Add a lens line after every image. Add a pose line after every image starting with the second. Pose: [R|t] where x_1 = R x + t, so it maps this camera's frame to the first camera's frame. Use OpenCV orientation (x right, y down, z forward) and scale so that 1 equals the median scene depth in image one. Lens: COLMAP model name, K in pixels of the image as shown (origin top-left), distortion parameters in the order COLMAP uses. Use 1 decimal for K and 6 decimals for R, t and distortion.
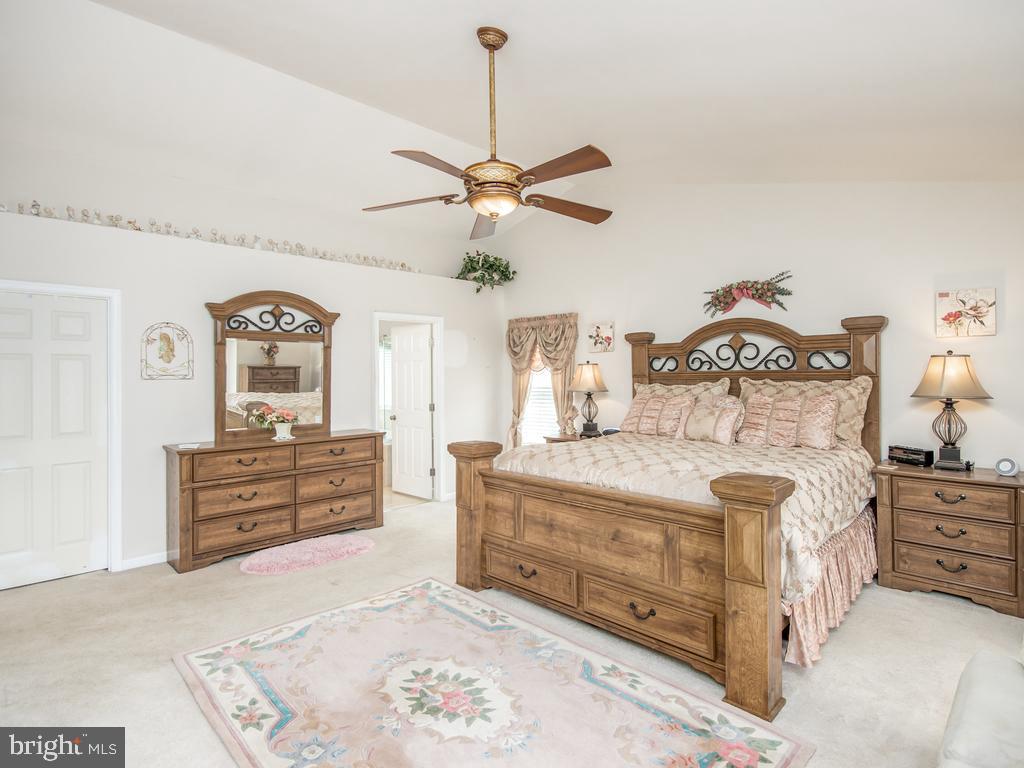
lens RADIAL K [[538.1, 0, 516.6], [0, 538.1, 372.5], [0, 0, 1]] dist [-0.002239, 0.000006]
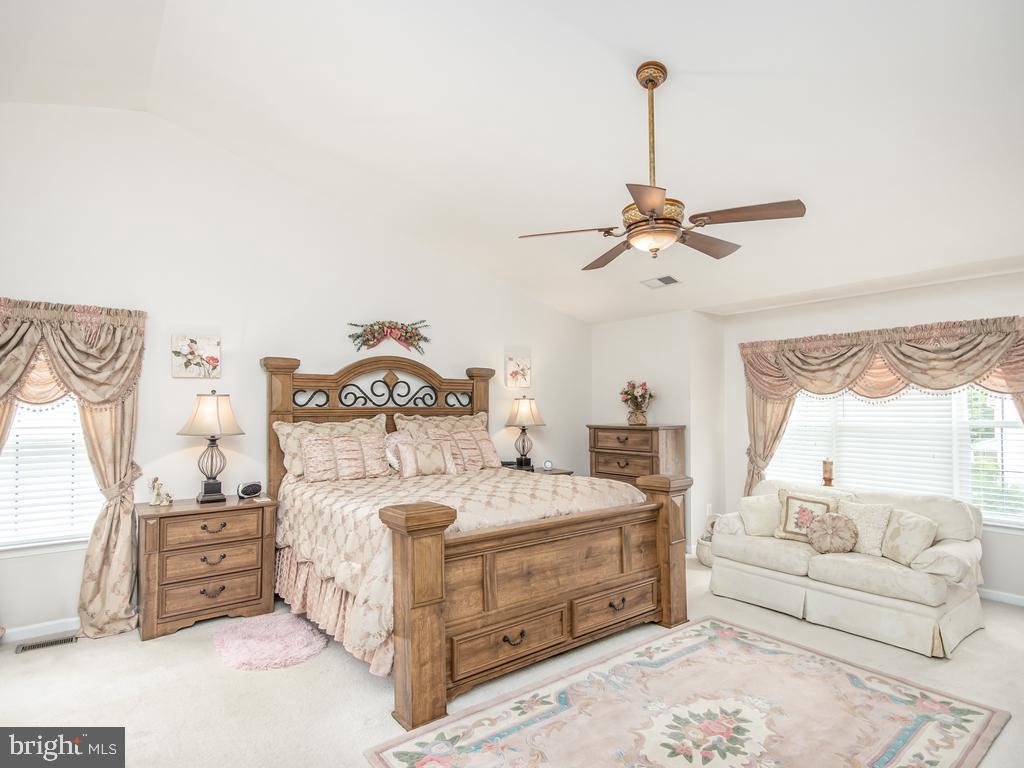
lens RADIAL K [[559.8, 0, 514.6], [0, 559.8, 398.4], [0, 0, 1]] dist [0.000776, 0.000829]
pose [[0.113811, 0.027696, 0.993116, -0.770024], [-0.000855, 0.999614, -0.027779, 0.011737], [-0.993502, 0.002312, 0.113791, 0.789966]]
